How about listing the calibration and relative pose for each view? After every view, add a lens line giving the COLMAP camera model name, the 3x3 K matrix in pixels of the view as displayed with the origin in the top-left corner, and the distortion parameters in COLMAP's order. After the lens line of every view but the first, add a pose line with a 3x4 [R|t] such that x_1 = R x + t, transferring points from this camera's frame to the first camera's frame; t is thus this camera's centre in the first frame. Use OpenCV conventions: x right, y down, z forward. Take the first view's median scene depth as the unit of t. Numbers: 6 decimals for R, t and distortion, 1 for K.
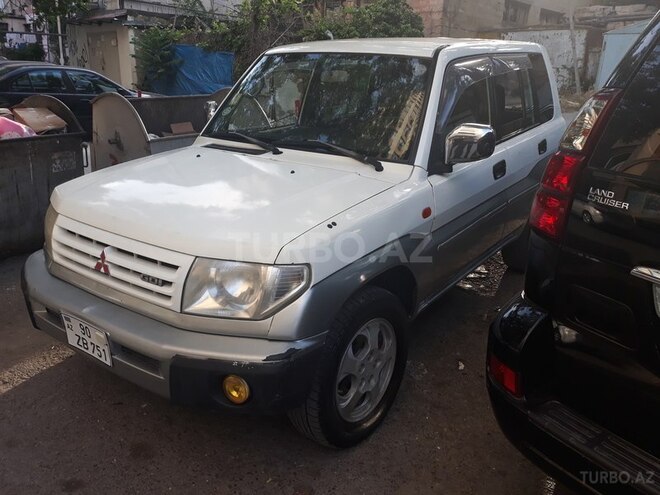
lens RADIAL K [[525.6, 0, 330.0], [0, 525.6, 247.5], [0, 0, 1]] dist [-0.002630, -0.007196]
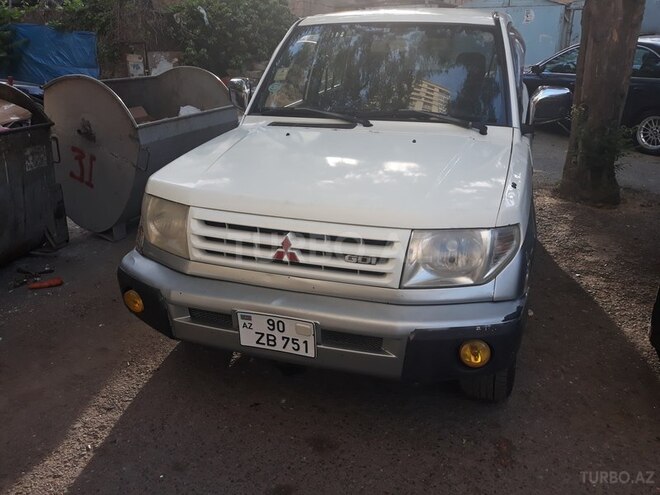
lens RADIAL K [[526.6, 0, 330.0], [0, 526.6, 238.5], [0, 0, 1]] dist [0.008920, -0.000115]
pose [[0.962219, -0.119496, 0.244654, -0.558307], [0.114014, 0.992808, 0.036502, -0.016835], [-0.247256, -0.007229, 0.968923, 0.071067]]
